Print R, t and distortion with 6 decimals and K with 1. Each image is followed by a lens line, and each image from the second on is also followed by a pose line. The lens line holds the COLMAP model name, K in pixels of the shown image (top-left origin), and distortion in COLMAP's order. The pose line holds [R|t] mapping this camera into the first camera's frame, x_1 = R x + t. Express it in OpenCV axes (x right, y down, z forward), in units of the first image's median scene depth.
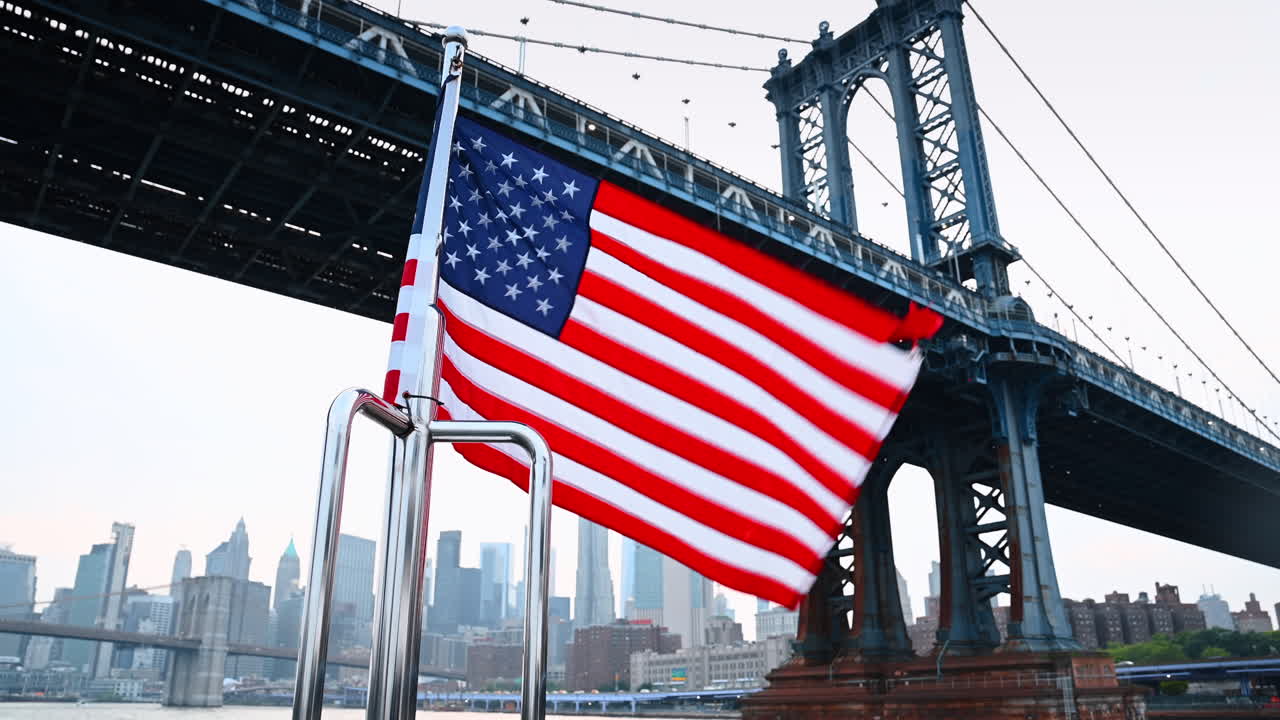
lens RADIAL K [[937.2, 0, 644.7], [0, 937.2, 362.6], [0, 0, 1]] dist [-0.143233, 0.094214]
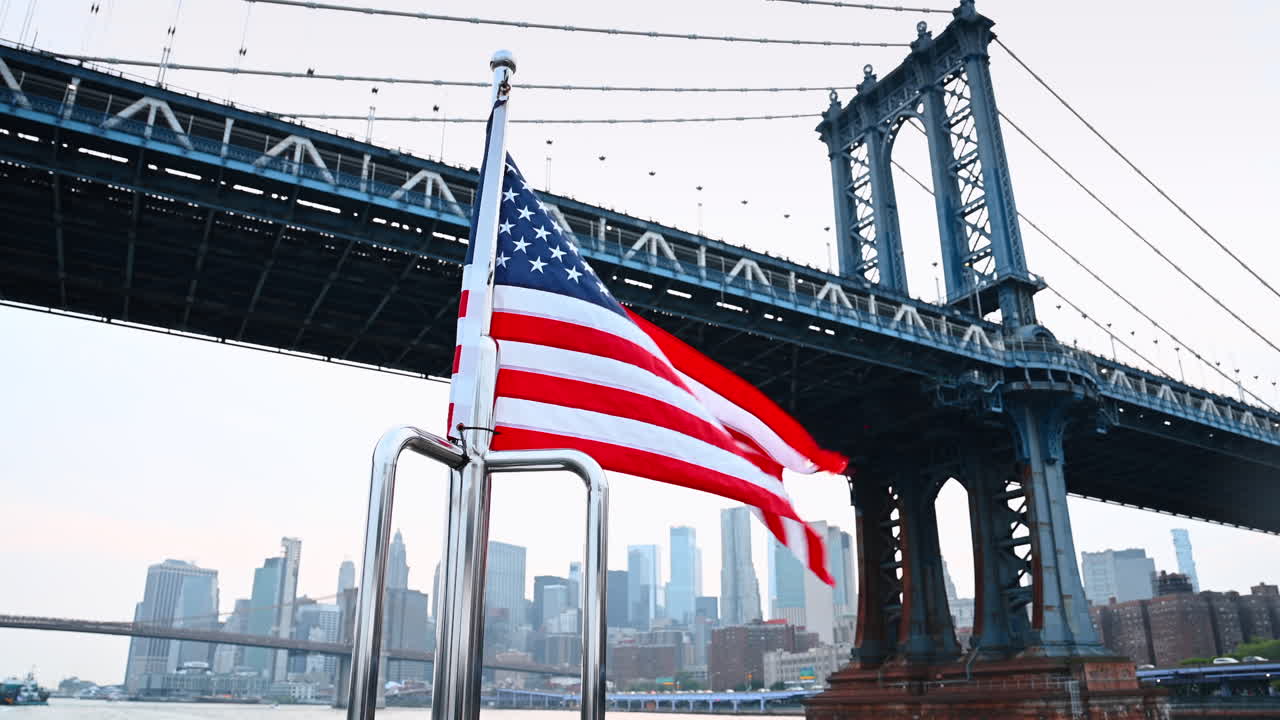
lens RADIAL K [[937.2, 0, 644.7], [0, 937.2, 362.6], [0, 0, 1]] dist [-0.143233, 0.094214]
pose [[0.987230, -0.053263, -0.150136, 0.082116], [0.053509, 0.998564, -0.002404, -0.038270], [0.150049, -0.005660, 0.988662, -0.096743]]
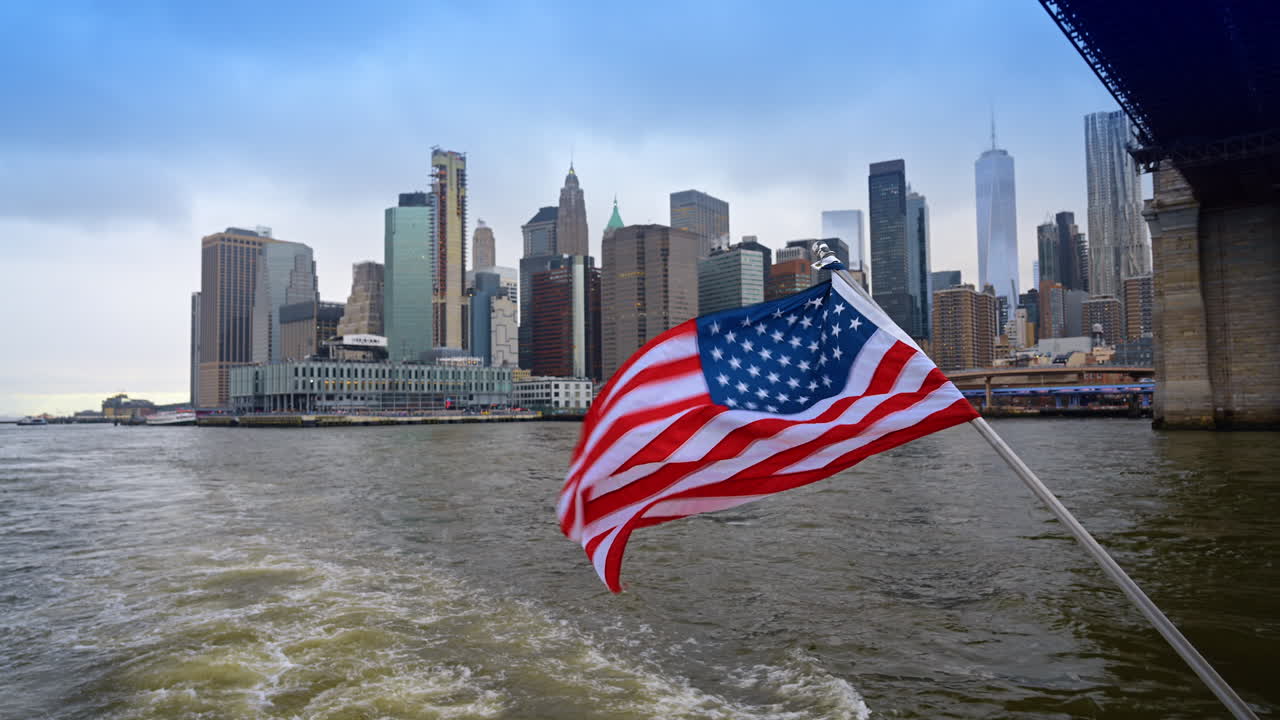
lens RADIAL K [[853.9, 0, 640.0], [0, 853.9, 360.0], [0, 0, 1]] dist [-0.002864, 0.000606]
pose [[0.984905, -0.017982, -0.172162, -2.676847], [0.067800, 0.955197, 0.288101, 1.201658], [0.159268, -0.295424, 0.941997, 3.169282]]
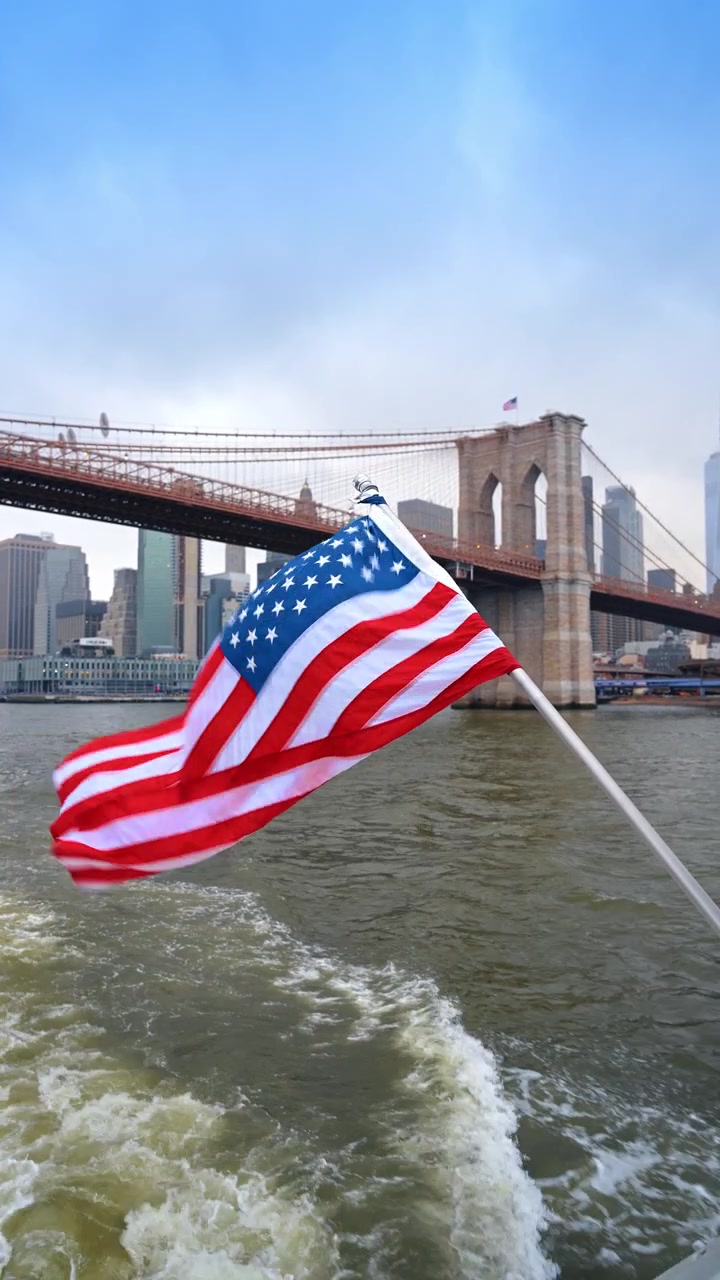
lens RADIAL K [[853.9, 0, 356.2], [0, 853.9, 637.7], [0, 0, 1]] dist [-0.002864, 0.000606]
pose [[0.967609, -0.012511, -0.252143, -1.981904], [0.084002, 0.957814, 0.274837, 0.922967], [0.238067, -0.287115, 0.927841, 2.429372]]
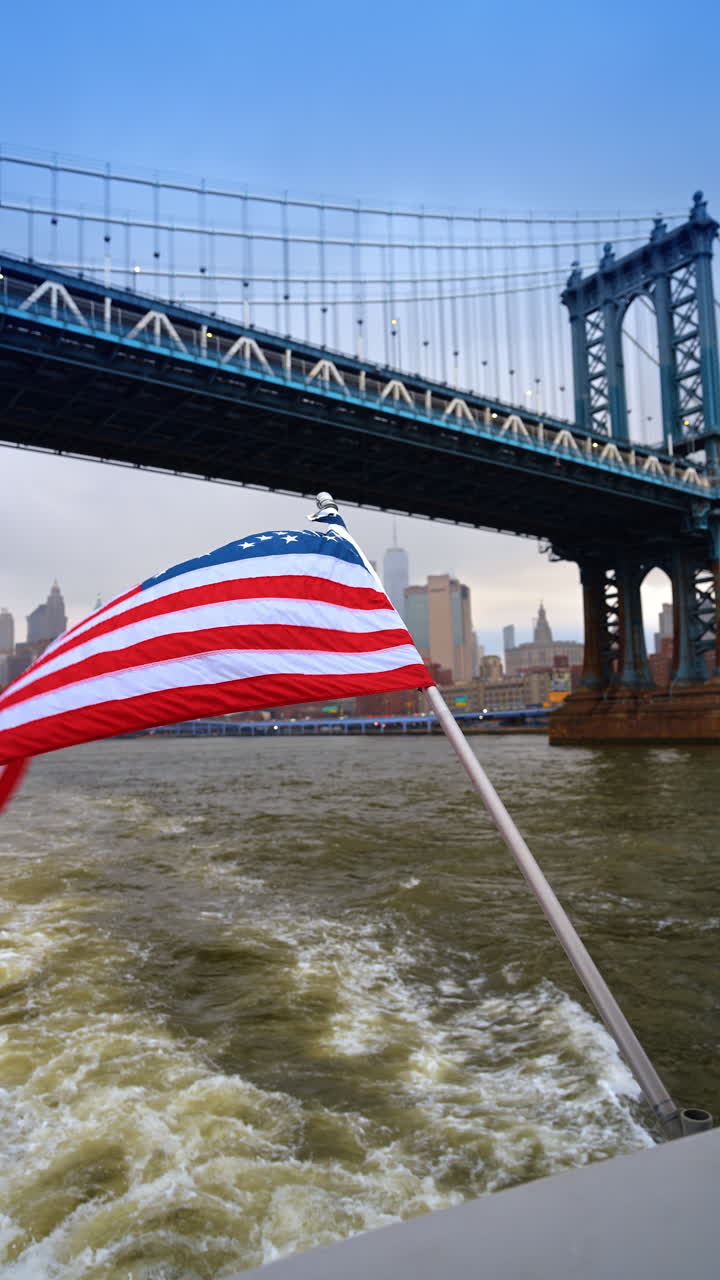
lens RADIAL K [[853.9, 0, 356.2], [0, 853.9, 637.7], [0, 0, 1]] dist [-0.002864, 0.000606]
pose [[0.998443, -0.027686, -0.048432, -0.134894], [0.038767, 0.968625, 0.245484, -0.131695], [0.040116, -0.246979, 0.968190, -0.396312]]
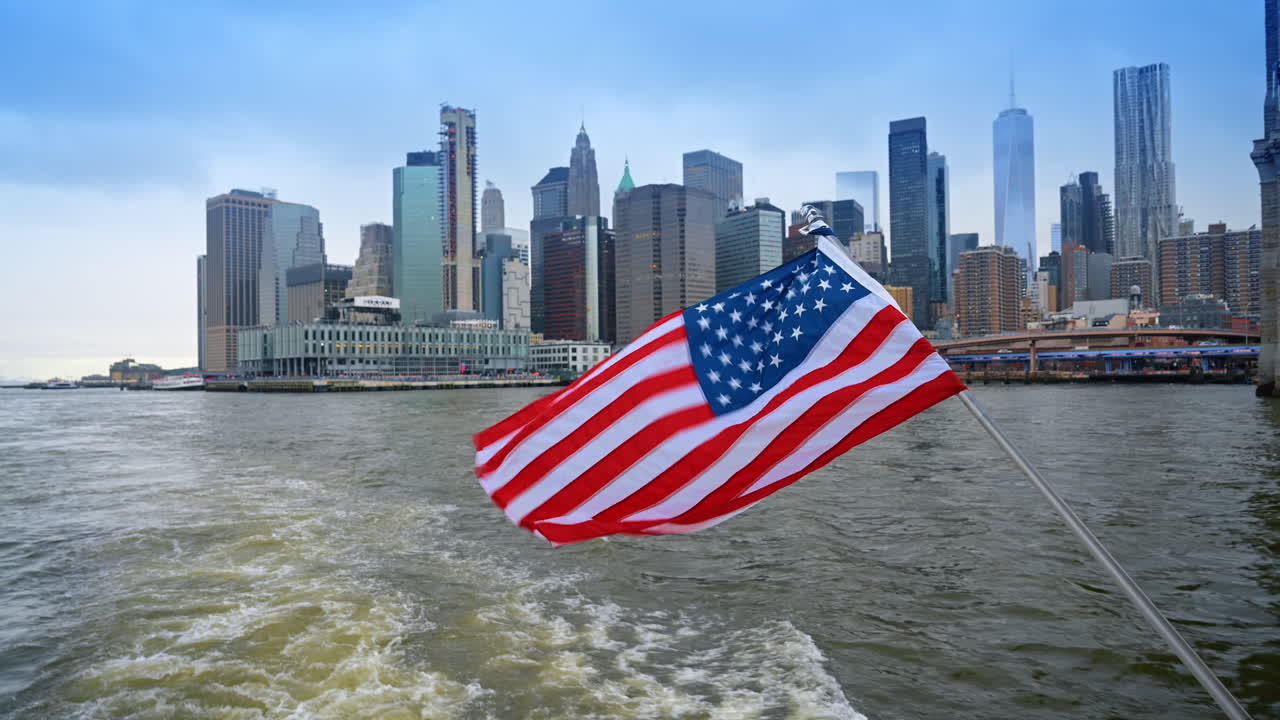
lens RADIAL K [[853.9, 0, 640.0], [0, 853.9, 360.0], [0, 0, 1]] dist [-0.002864, 0.000606]
pose [[0.983656, -0.010302, -0.179761, -2.741929], [0.069583, 0.942549, 0.326741, 1.232945], [0.166067, -0.333909, 0.927861, 3.253918]]
